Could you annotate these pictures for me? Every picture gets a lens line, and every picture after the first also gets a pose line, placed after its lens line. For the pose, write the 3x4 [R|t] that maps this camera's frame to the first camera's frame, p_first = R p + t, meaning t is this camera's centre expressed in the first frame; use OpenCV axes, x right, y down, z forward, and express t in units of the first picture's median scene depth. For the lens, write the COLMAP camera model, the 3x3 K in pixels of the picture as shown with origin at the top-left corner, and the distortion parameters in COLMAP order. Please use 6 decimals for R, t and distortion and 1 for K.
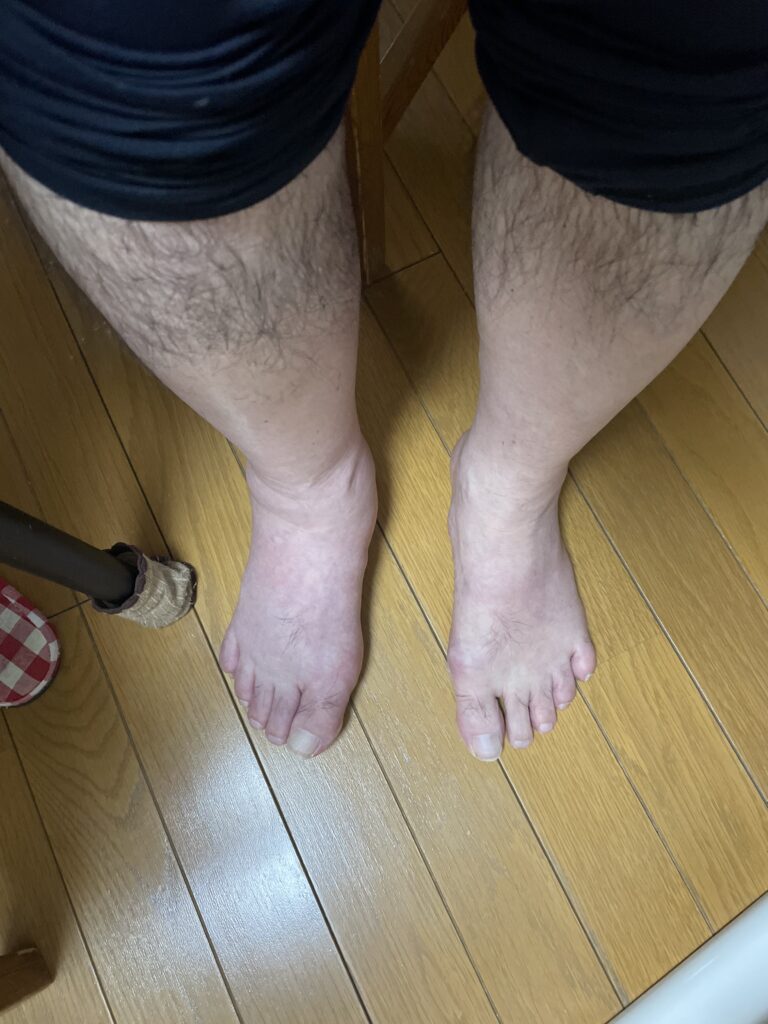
lens RADIAL K [[775.8, 0, 379.9], [0, 775.8, 512.6], [0, 0, 1]] dist [0.057648, -0.000445]
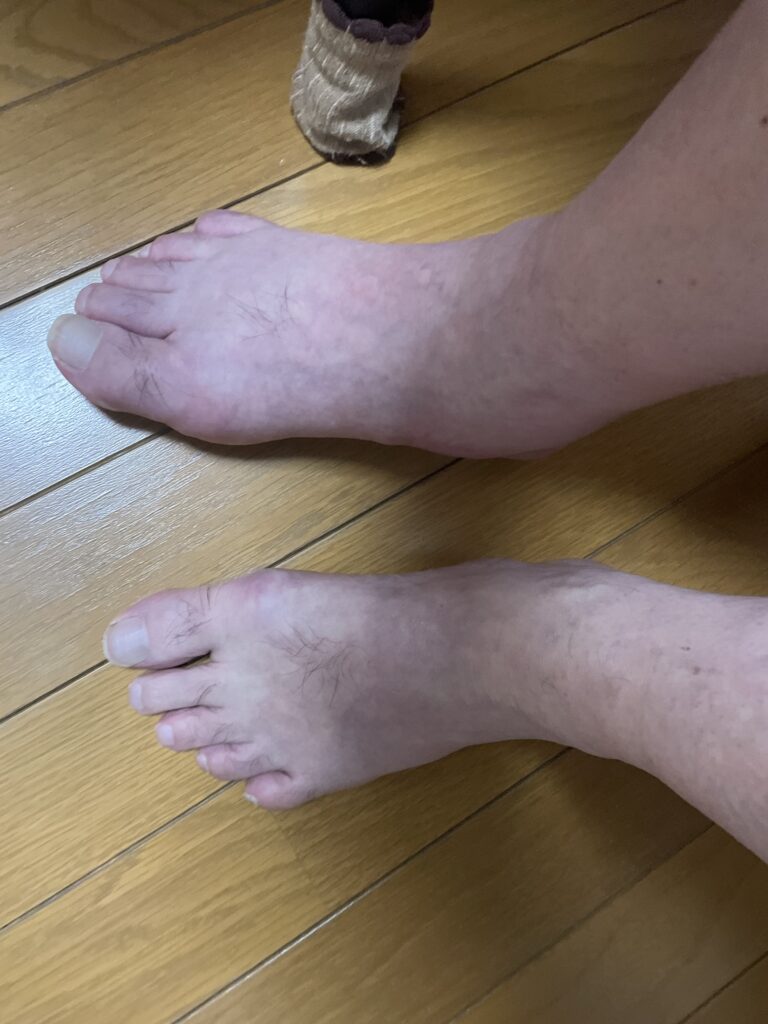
lens RADIAL K [[775.8, 0, 385.5], [0, 775.8, 516.4], [0, 0, 1]] dist [0.057648, -0.000445]
pose [[0.054002, 0.998526, 0.005503, 0.046684], [-0.998310, 0.053870, 0.021799, 0.079956], [0.021471, -0.006671, 0.999747, 0.389143]]
